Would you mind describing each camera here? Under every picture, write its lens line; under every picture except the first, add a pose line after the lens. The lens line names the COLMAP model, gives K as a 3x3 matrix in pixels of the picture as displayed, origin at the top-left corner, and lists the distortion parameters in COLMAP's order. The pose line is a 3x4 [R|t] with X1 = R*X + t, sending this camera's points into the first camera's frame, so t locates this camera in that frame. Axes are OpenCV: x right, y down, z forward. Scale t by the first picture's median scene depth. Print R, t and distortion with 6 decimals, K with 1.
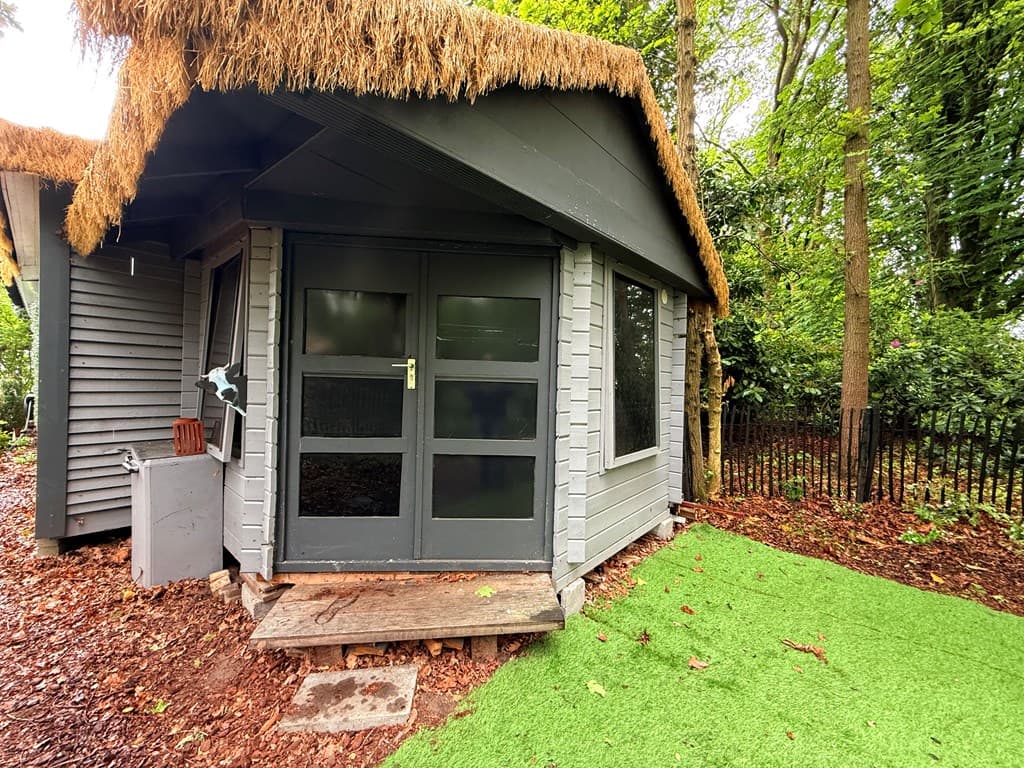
lens RADIAL K [[406.4, 0, 507.4], [0, 406.4, 383.2], [0, 0, 1]] dist [-0.001201, 0.000224]
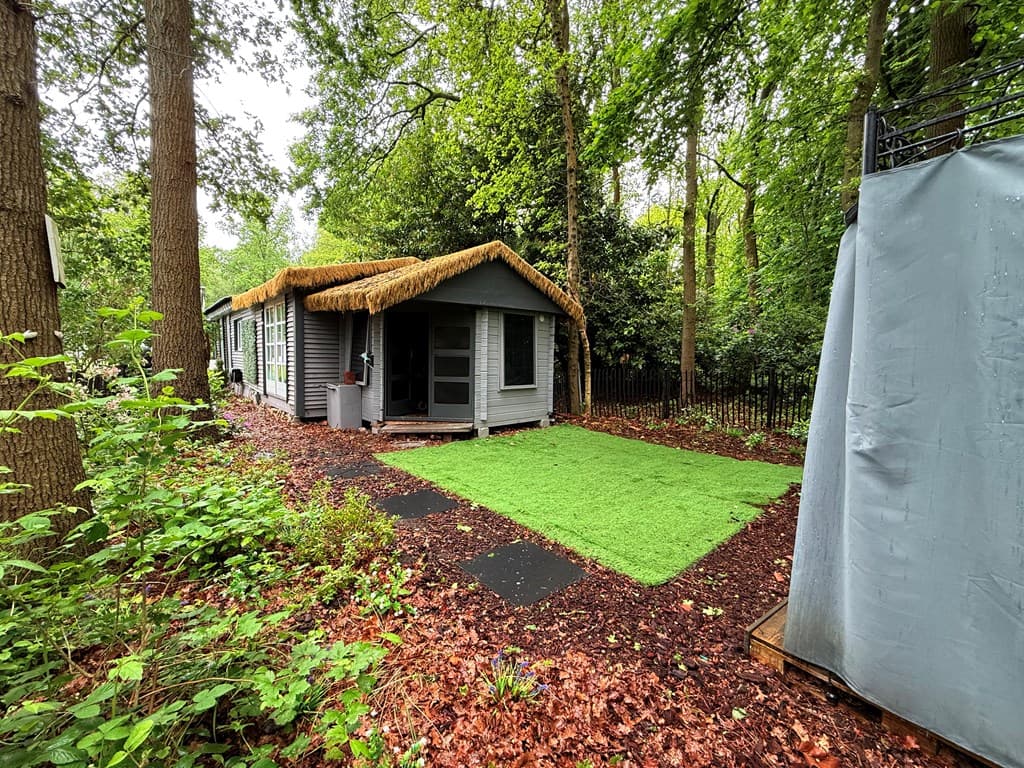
lens RADIAL K [[406.4, 0, 507.4], [0, 406.4, 383.2], [0, 0, 1]] dist [-0.001201, 0.000224]
pose [[0.992070, -0.000882, -0.125684, 0.637510], [0.007035, 0.998797, 0.048521, 0.043083], [0.125490, -0.049021, 0.990883, -1.647384]]
